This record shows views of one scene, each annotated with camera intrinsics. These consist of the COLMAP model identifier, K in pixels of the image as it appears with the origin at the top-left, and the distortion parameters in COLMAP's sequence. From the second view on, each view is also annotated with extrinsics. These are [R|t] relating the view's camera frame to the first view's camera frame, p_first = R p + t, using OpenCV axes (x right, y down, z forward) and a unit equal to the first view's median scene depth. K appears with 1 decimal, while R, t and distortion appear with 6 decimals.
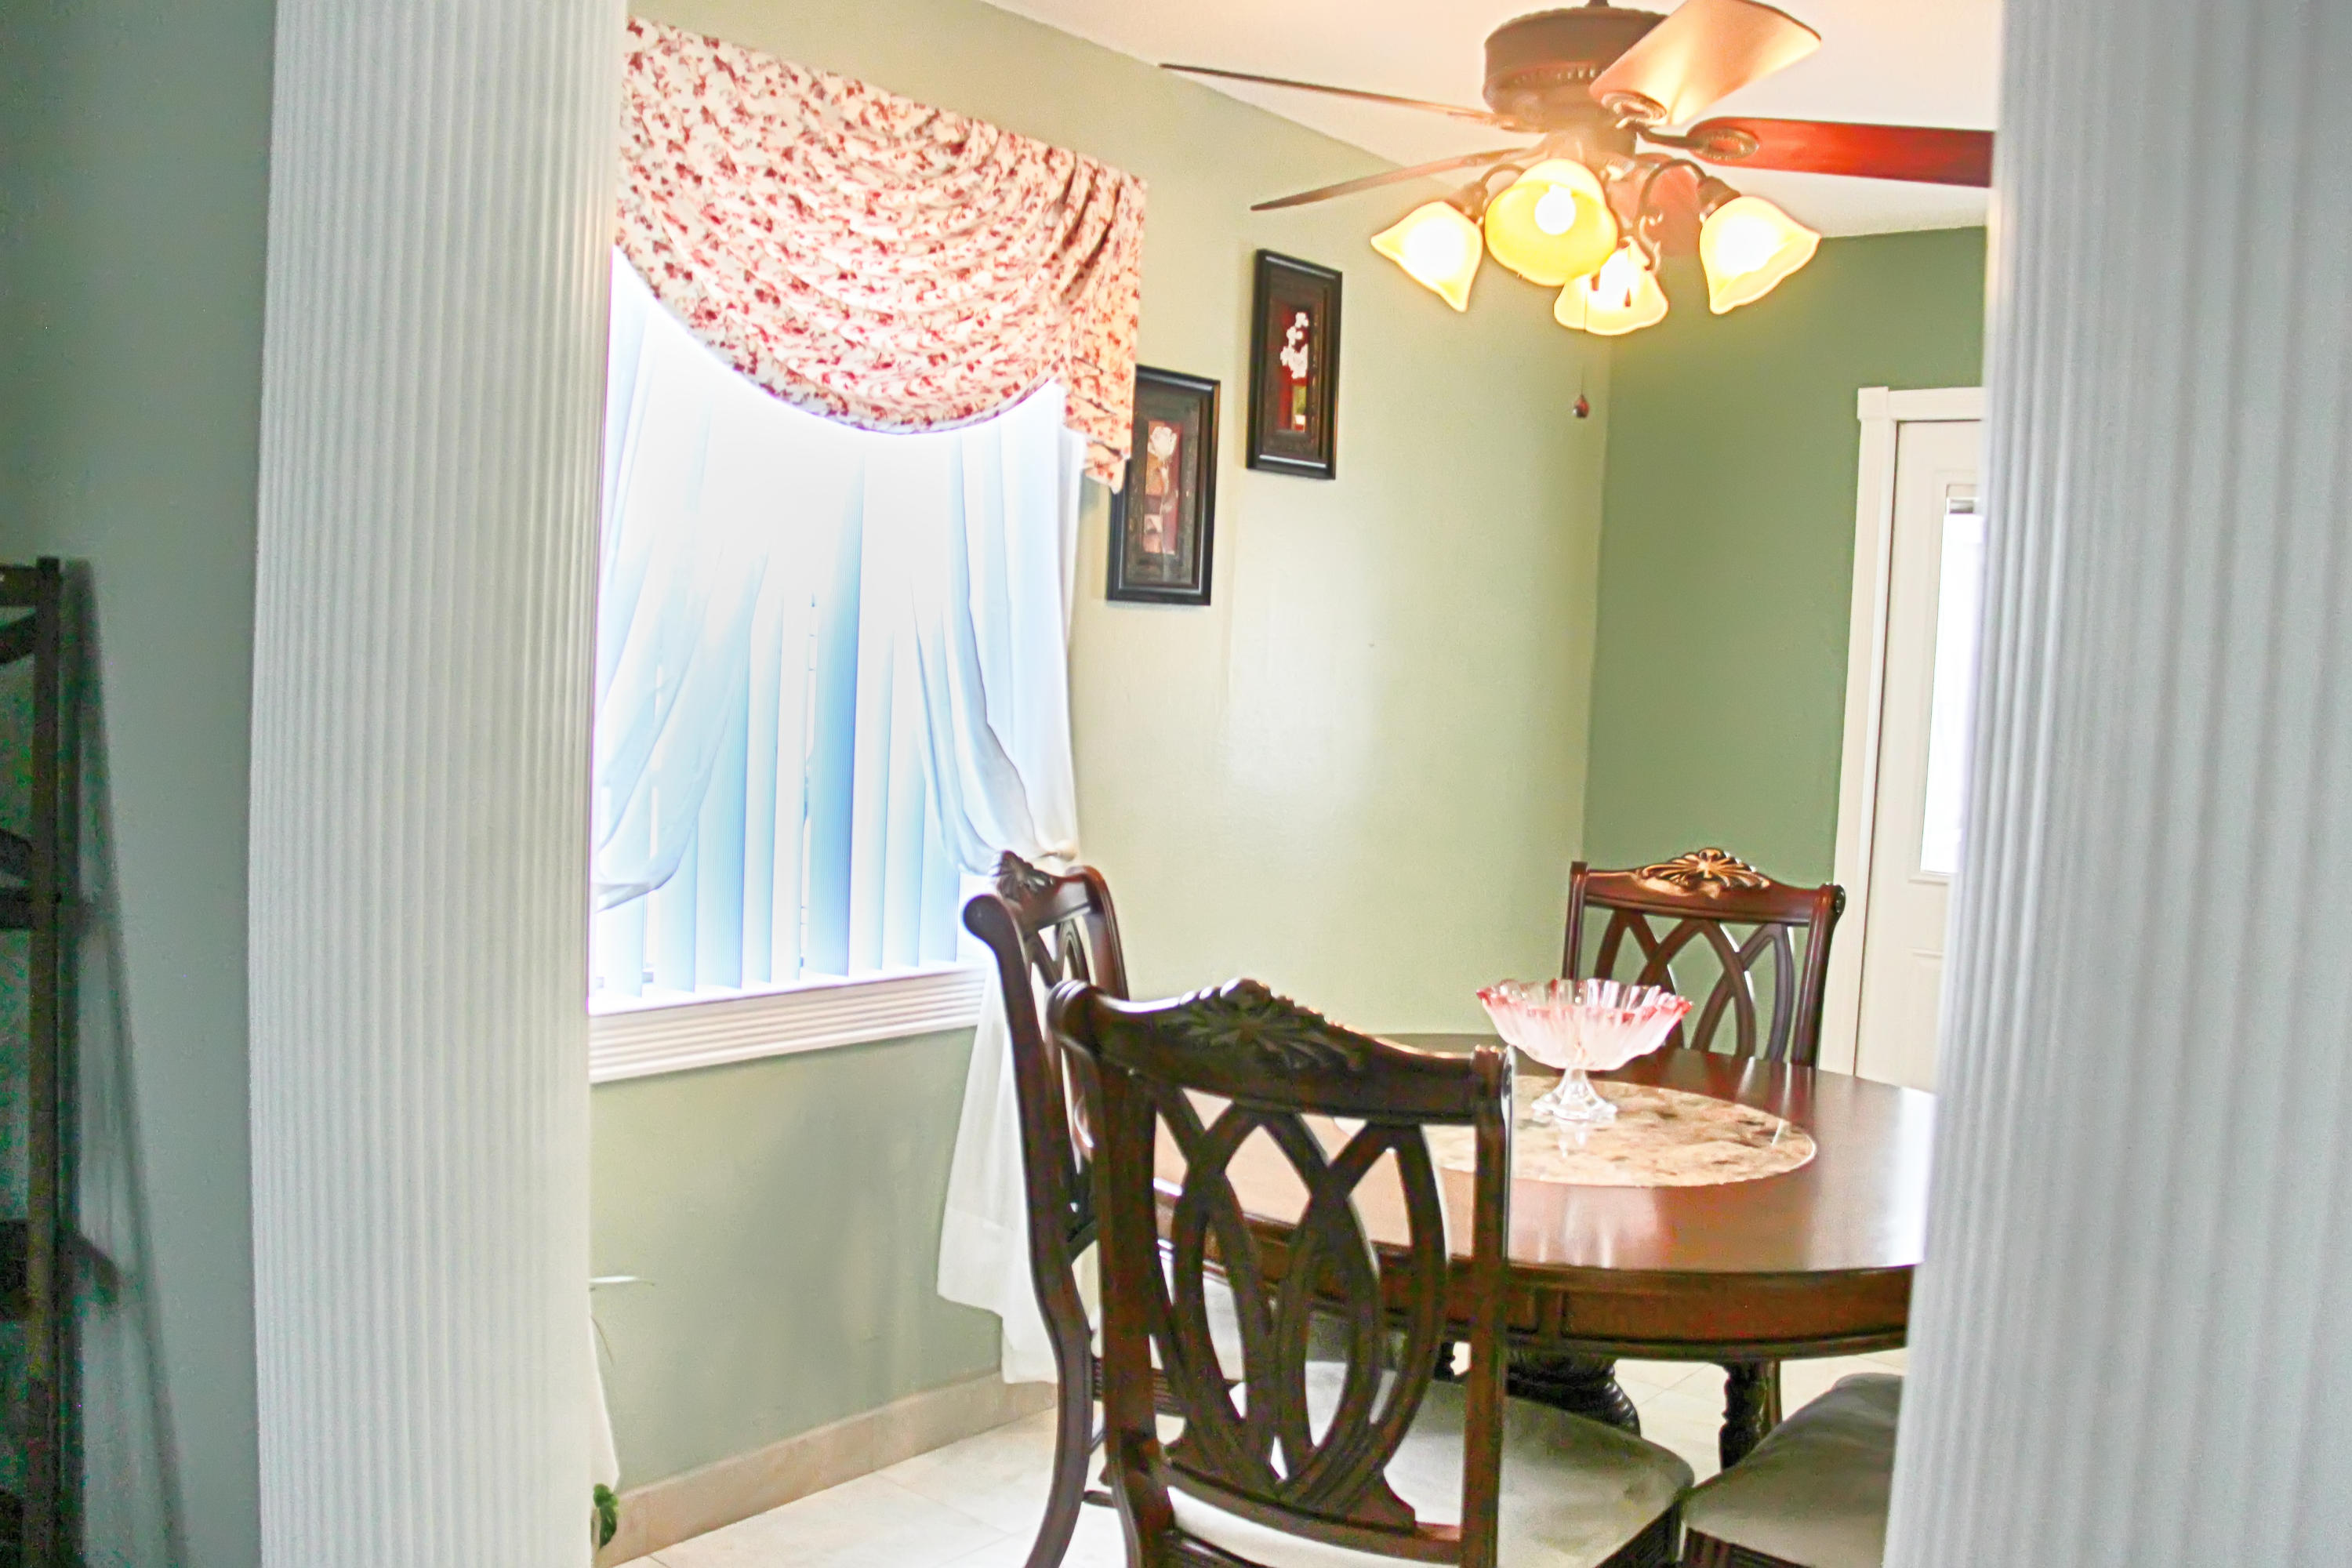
lens RADIAL K [[1984.8, 0, 1176.0], [0, 1984.8, 784.0], [0, 0, 1]] dist [-0.115987, 0.005678]
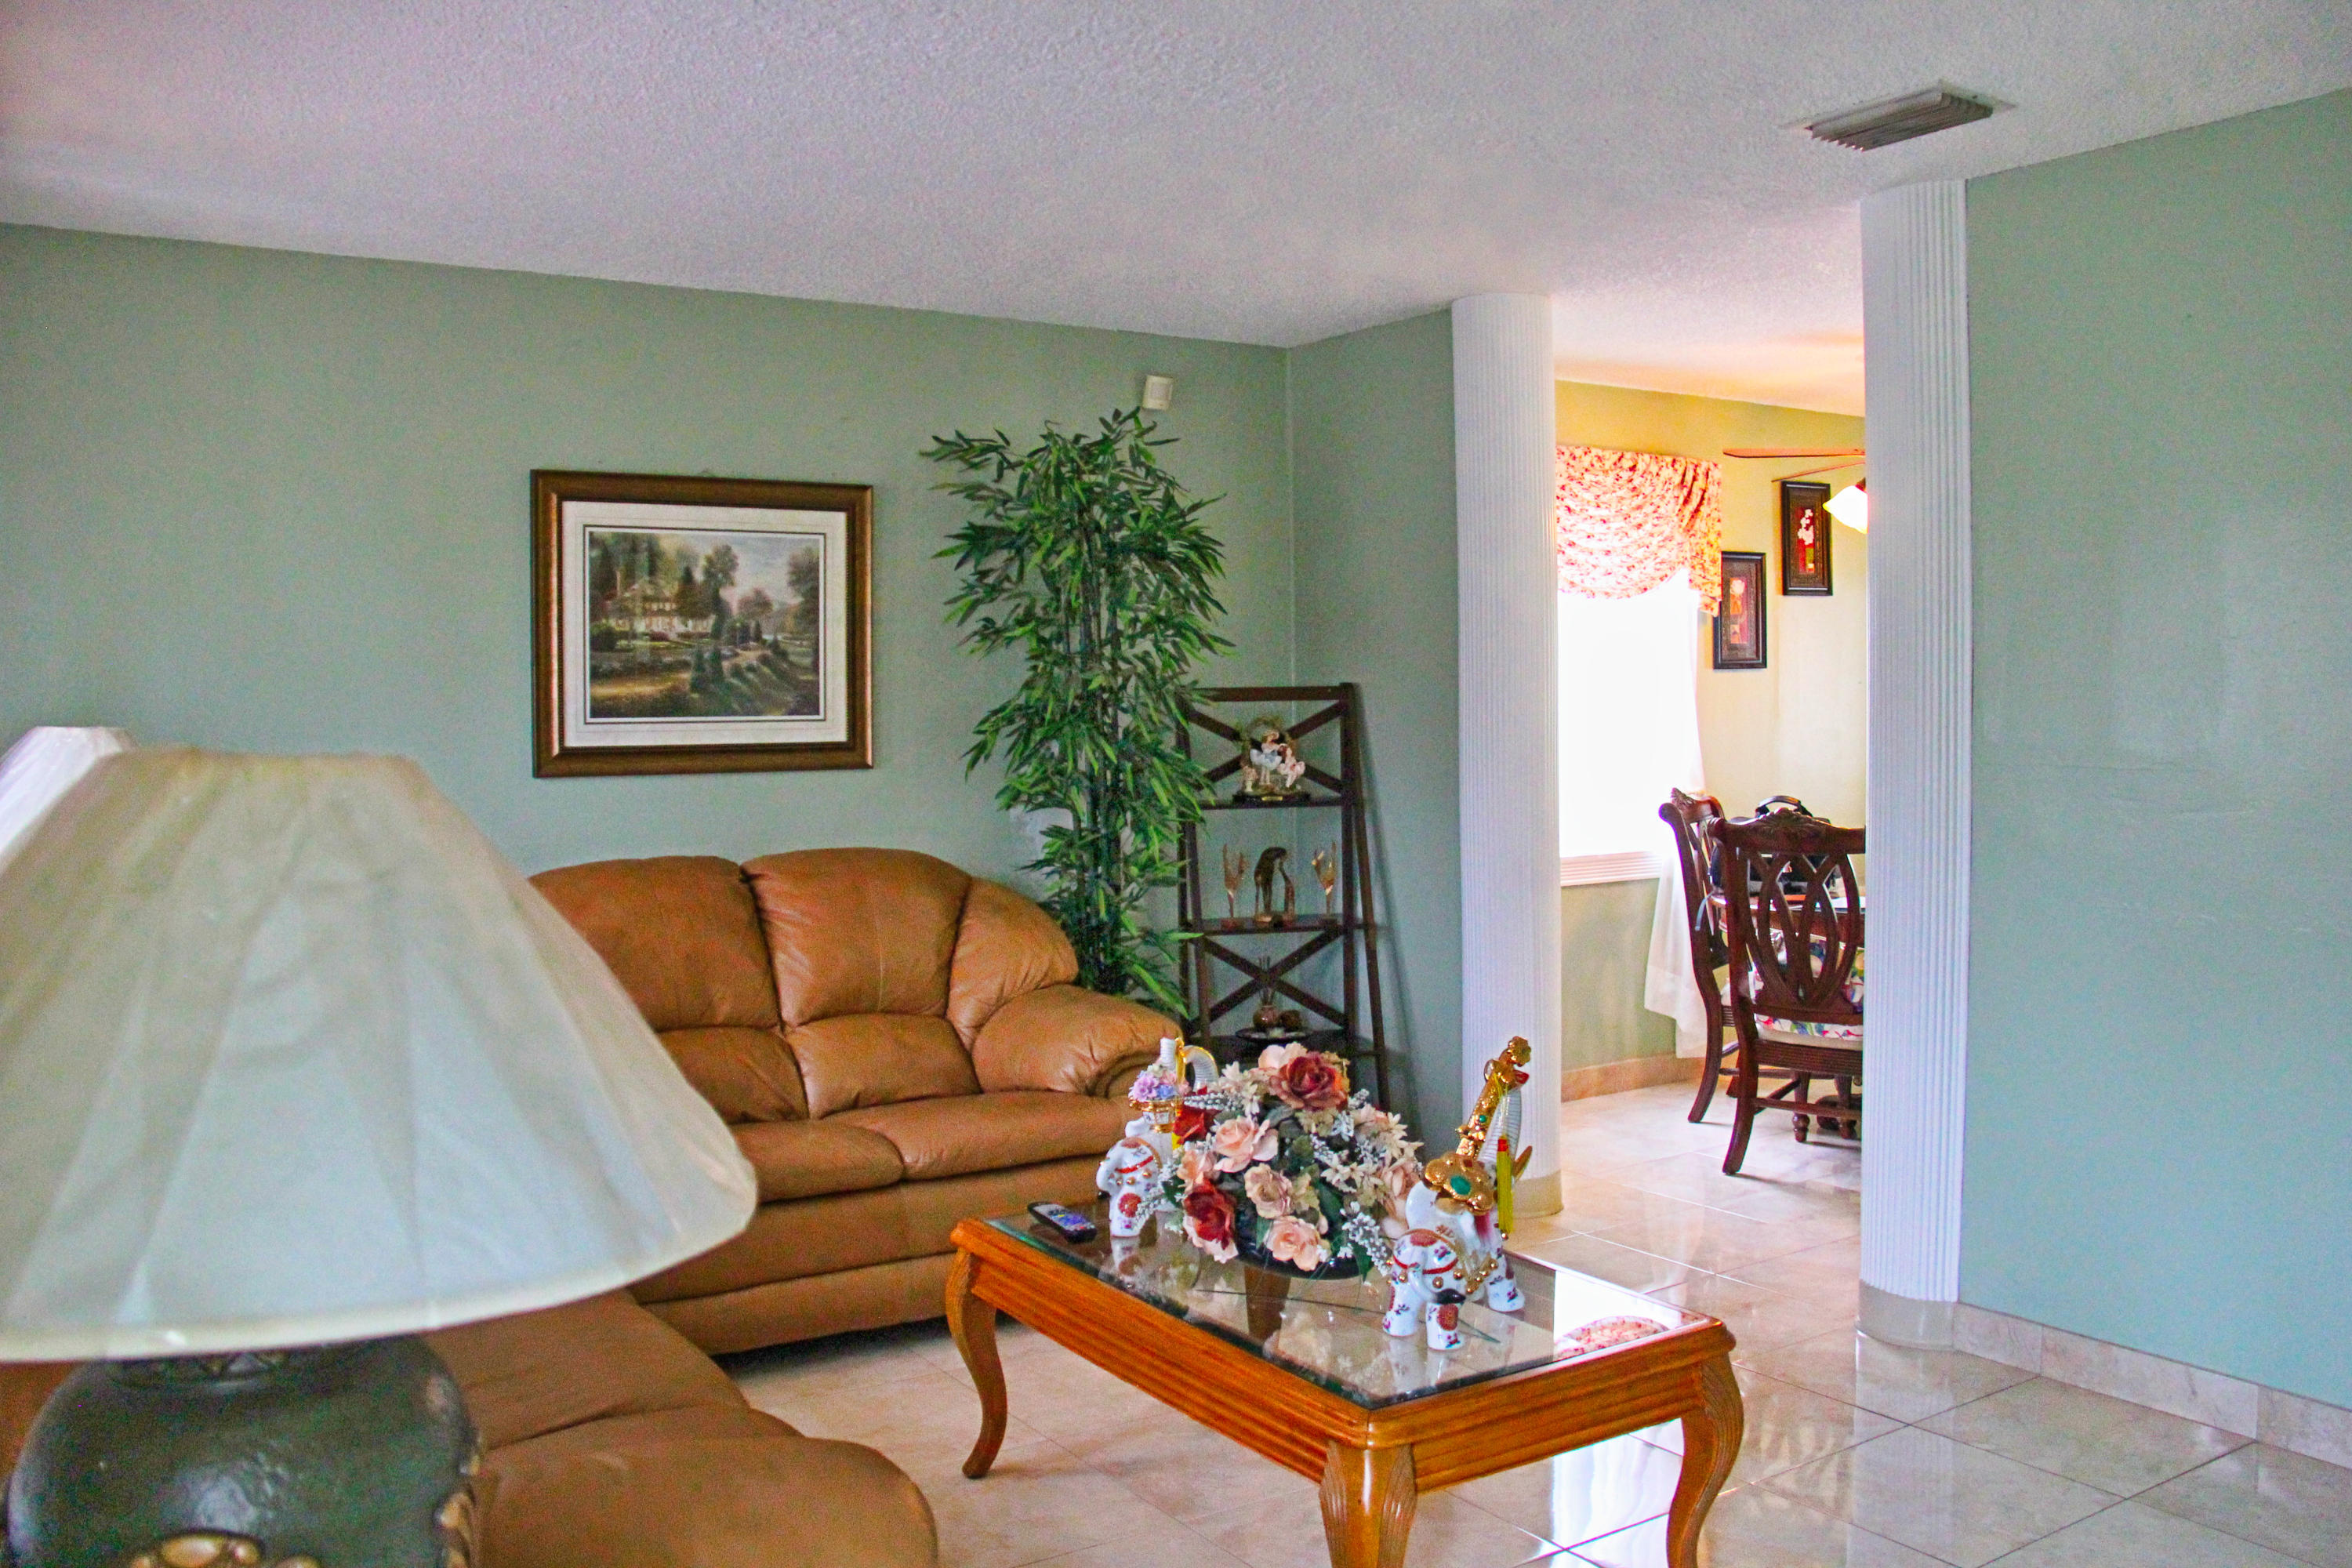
lens RADIAL K [[1984.8, 0, 1176.0], [0, 1984.8, 784.0], [0, 0, 1]] dist [-0.115987, 0.005678]
pose [[0.955453, -0.050757, -0.290747, 0.020689], [0.041795, 0.998443, -0.036955, 0.082131], [0.292170, 0.023157, 0.956086, -1.177784]]
